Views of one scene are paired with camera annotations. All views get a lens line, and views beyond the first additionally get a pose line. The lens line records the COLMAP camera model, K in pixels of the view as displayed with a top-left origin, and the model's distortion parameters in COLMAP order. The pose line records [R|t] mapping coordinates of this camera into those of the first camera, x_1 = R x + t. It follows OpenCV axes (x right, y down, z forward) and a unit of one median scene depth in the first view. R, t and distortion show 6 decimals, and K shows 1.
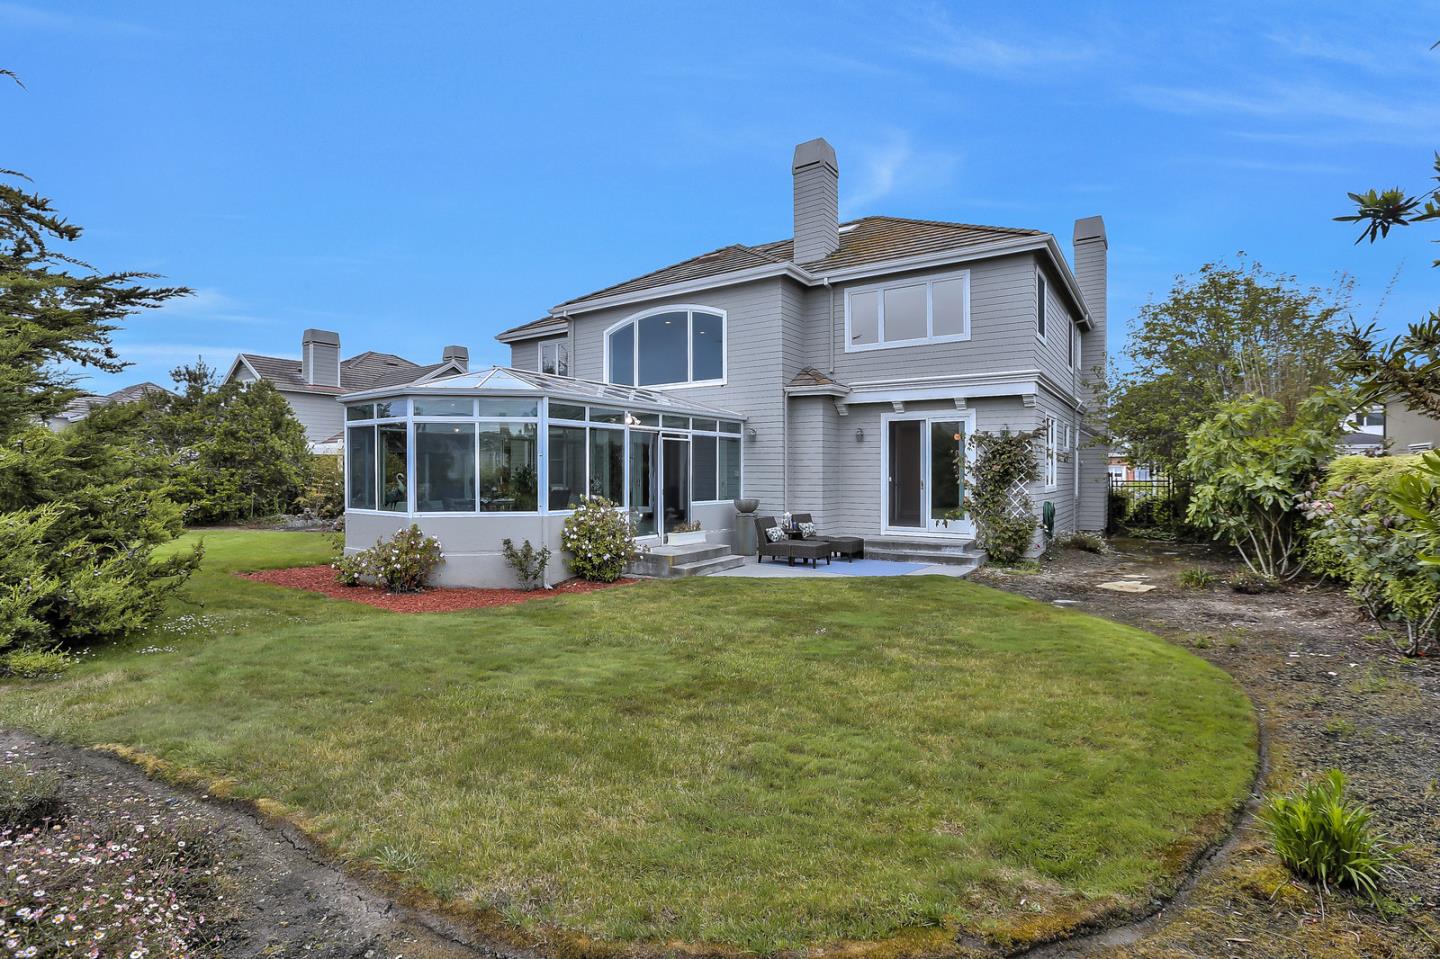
lens RADIAL K [[671.0, 0, 712.2], [0, 671.0, 473.6], [0, 0, 1]] dist [-0.050052, 0.021453]
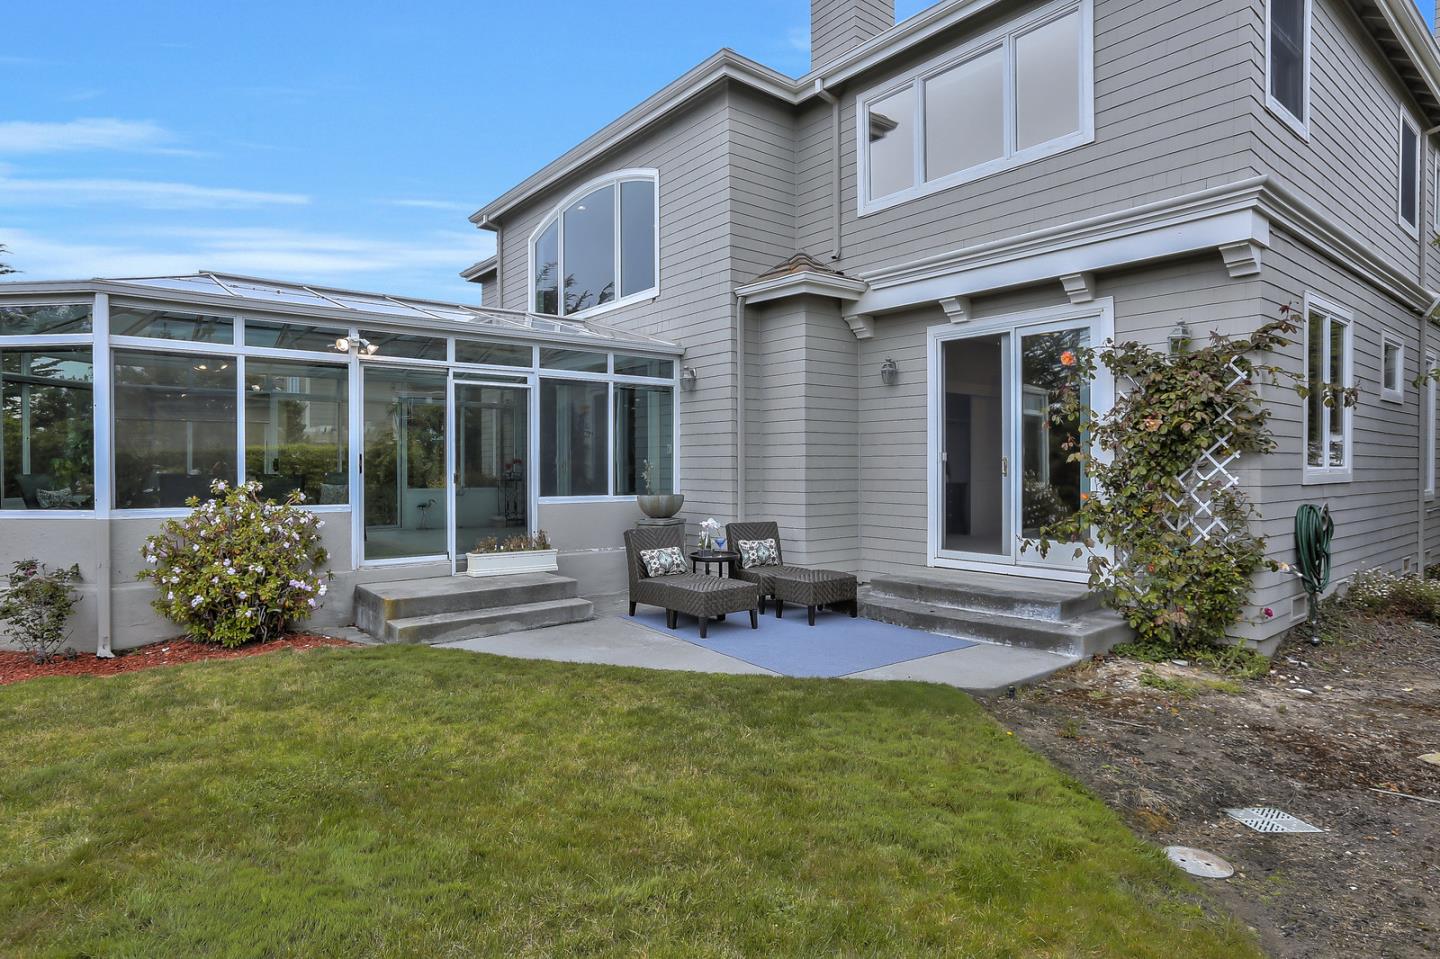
lens RADIAL K [[785.6, 0, 687.6], [0, 785.6, 460.1], [0, 0, 1]] dist [-0.004332, 0.000082]
pose [[0.952176, -0.005004, -0.305510, 0.299060], [0.002571, 0.999962, -0.008367, 0.017881], [0.305540, 0.007181, 0.952152, 0.431226]]
